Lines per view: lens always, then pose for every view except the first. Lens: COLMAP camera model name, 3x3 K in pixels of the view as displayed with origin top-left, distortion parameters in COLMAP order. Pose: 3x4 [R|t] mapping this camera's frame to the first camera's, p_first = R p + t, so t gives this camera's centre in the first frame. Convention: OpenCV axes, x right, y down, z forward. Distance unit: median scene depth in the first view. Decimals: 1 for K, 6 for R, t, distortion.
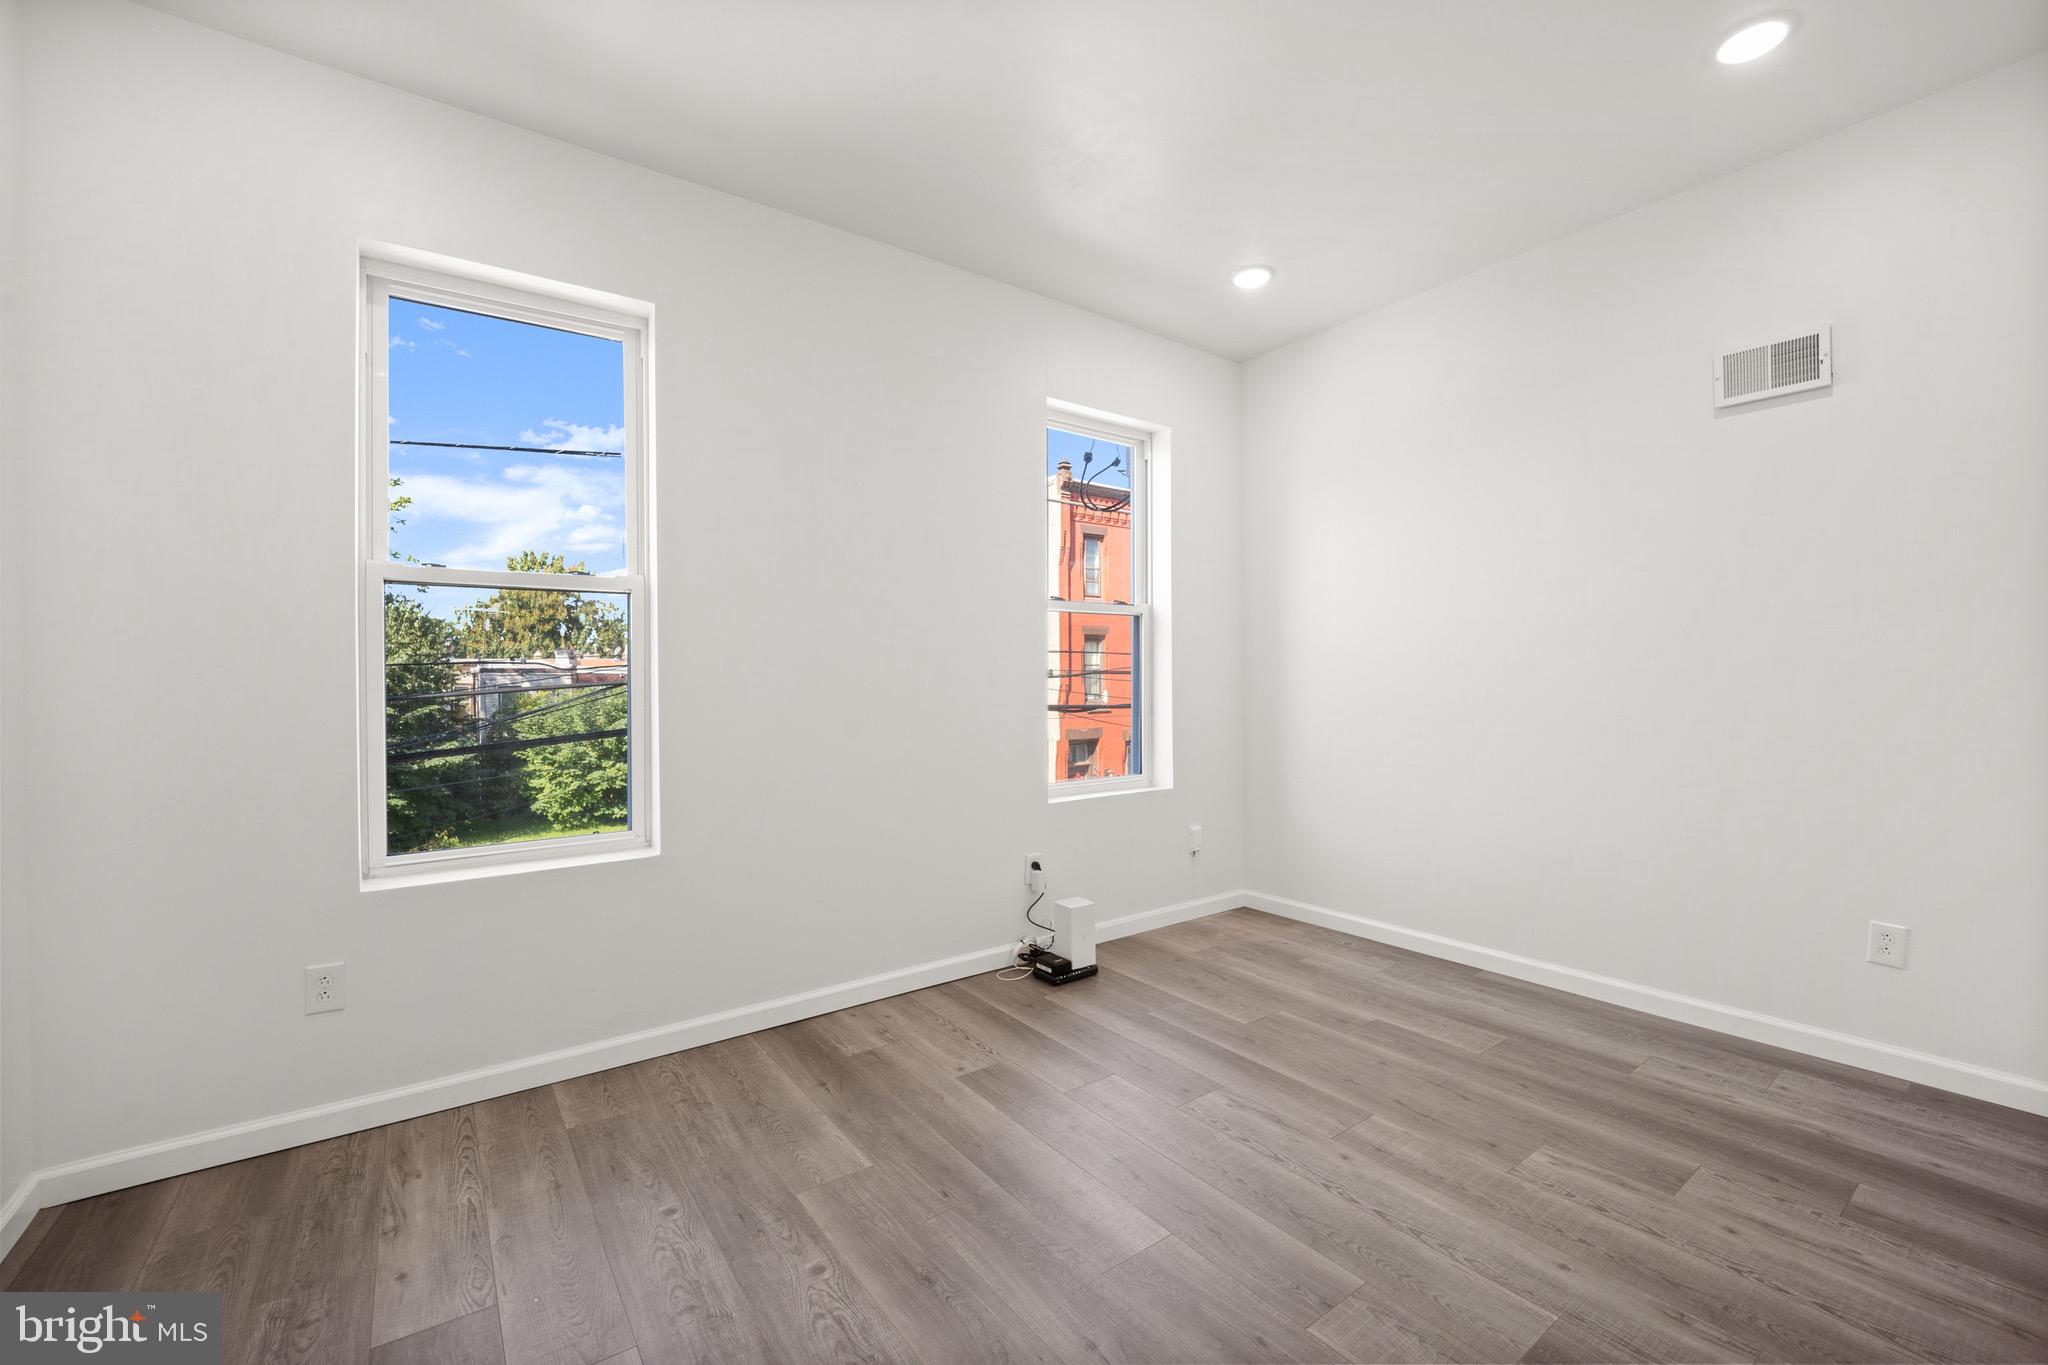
lens RADIAL K [[832.9, 0, 1026.6], [0, 832.9, 682.1], [0, 0, 1]] dist [-0.001633, -0.010103]
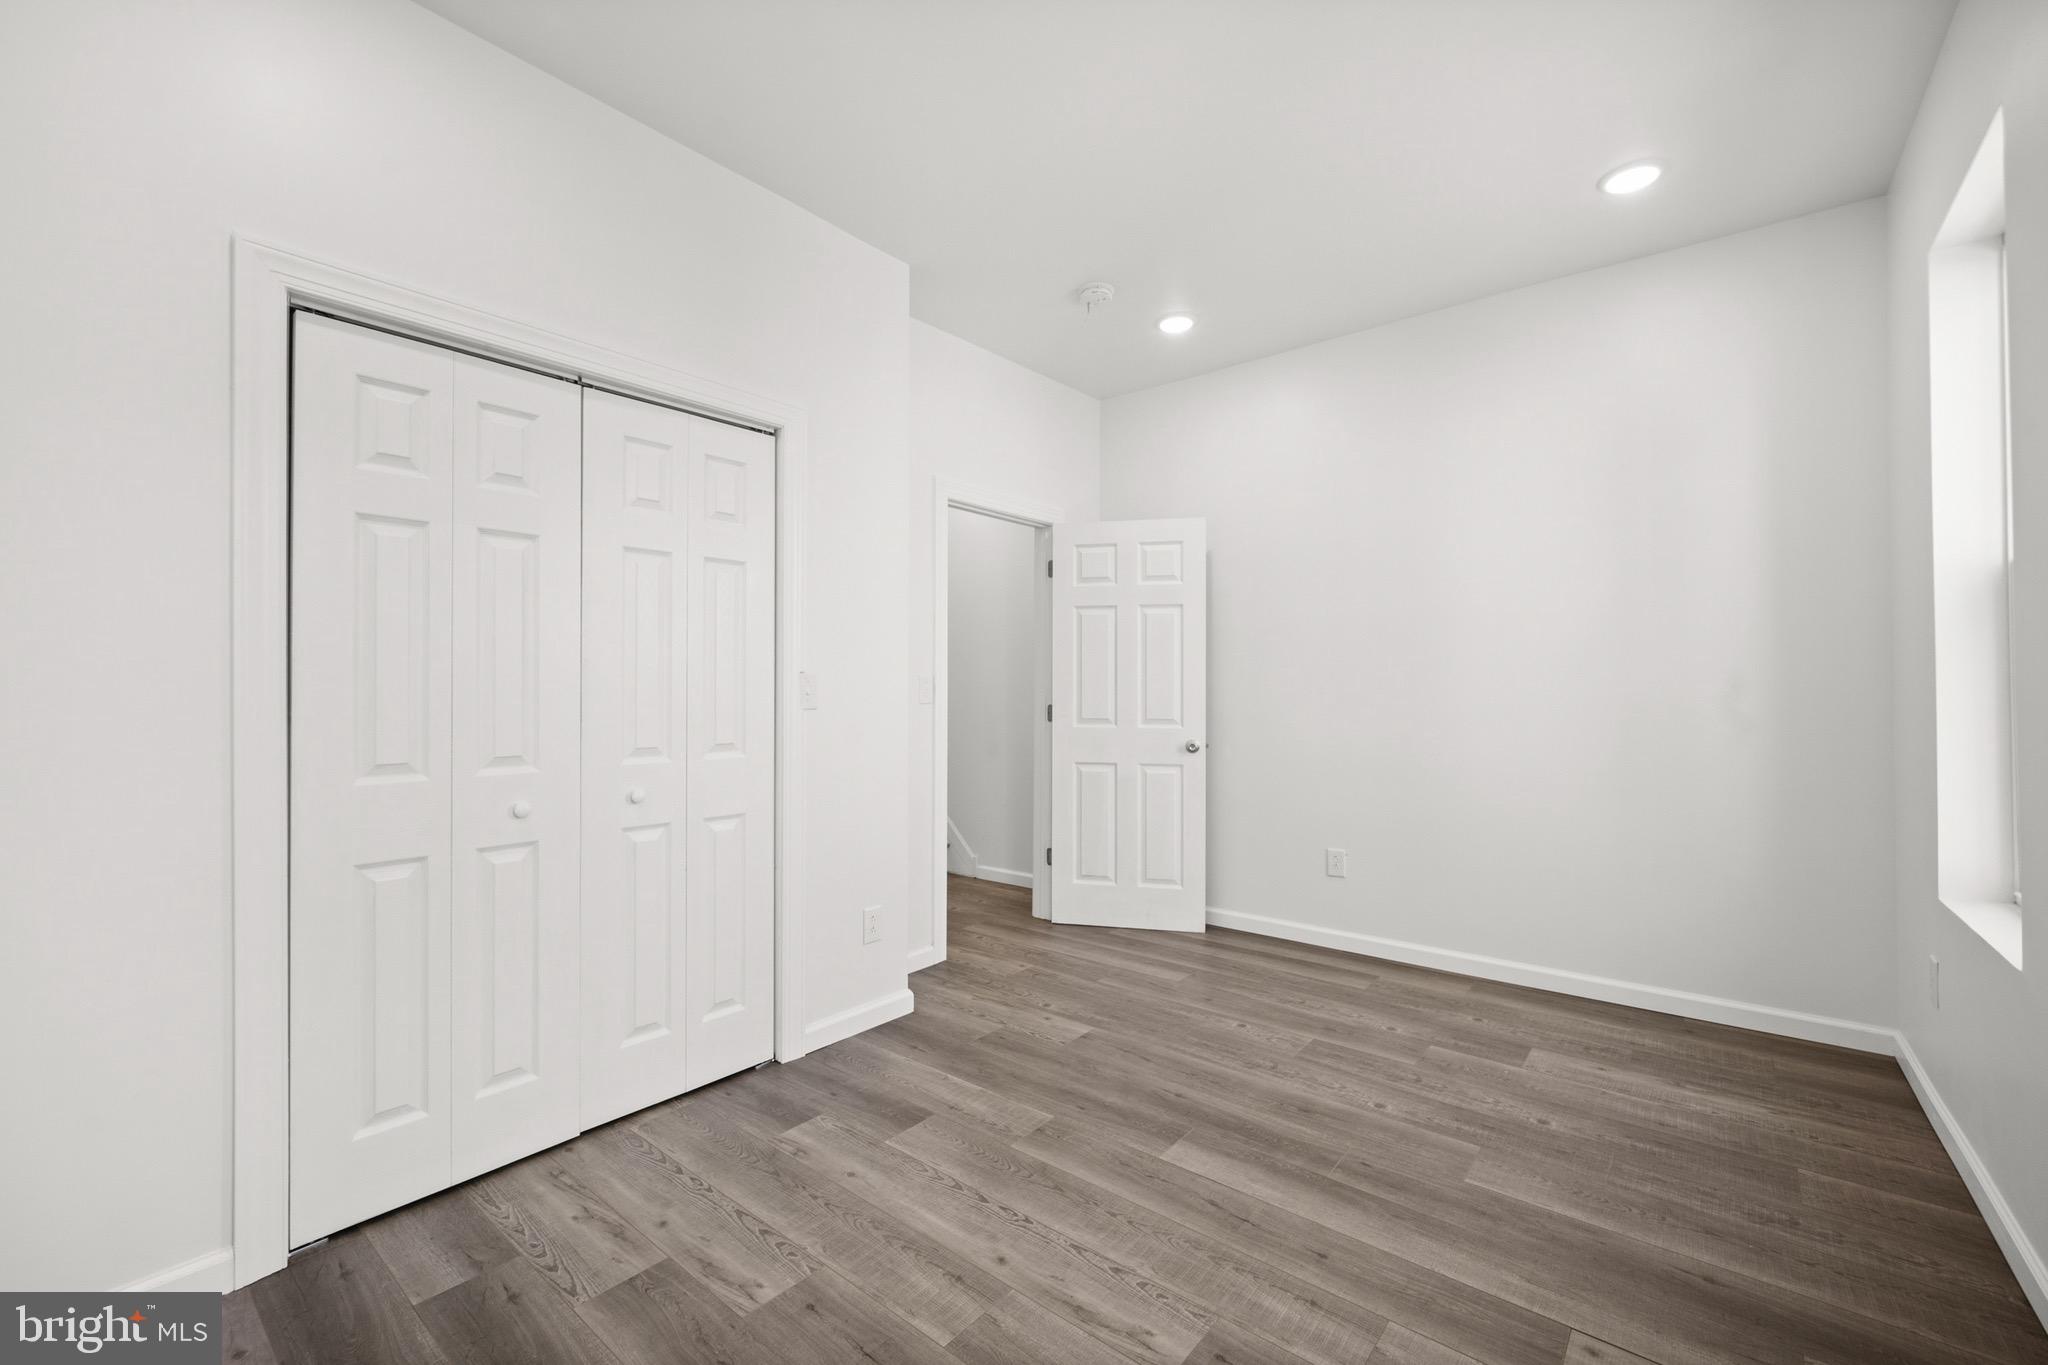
lens RADIAL K [[832.9, 0, 1026.6], [0, 832.9, 682.1], [0, 0, 1]] dist [-0.001633, -0.010103]
pose [[-0.967711, 0.007745, -0.251943, 0.603816], [0.008621, 0.999960, -0.002374, -0.020593], [0.251914, -0.004469, -0.967739, 1.946587]]
